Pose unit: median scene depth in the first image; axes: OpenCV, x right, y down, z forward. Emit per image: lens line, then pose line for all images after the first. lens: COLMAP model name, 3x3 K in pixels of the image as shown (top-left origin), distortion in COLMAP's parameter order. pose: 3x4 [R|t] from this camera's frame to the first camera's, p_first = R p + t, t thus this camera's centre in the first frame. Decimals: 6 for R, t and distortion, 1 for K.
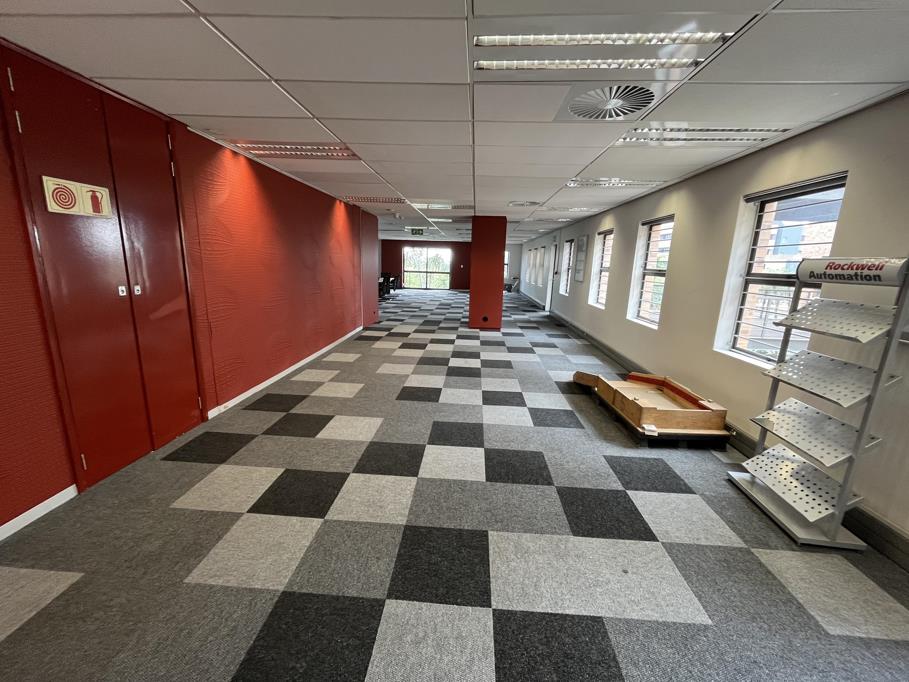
lens RADIAL K [[368.6, 0, 456.8], [0, 368.6, 343.0], [0, 0, 1]] dist [0.003216, 0.000459]
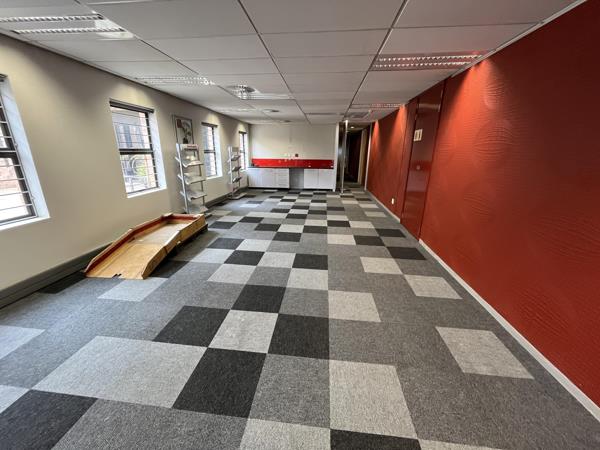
lens RADIAL K [[243.3, 0, 299.5], [0, 243.3, 225.3], [0, 0, 1]] dist [0.003216, 0.000459]
pose [[-0.997379, -0.058965, 0.041924, -0.094524], [-0.030696, 0.869600, 0.492801, -0.387014], [-0.065515, 0.490223, -0.869131, 1.747622]]
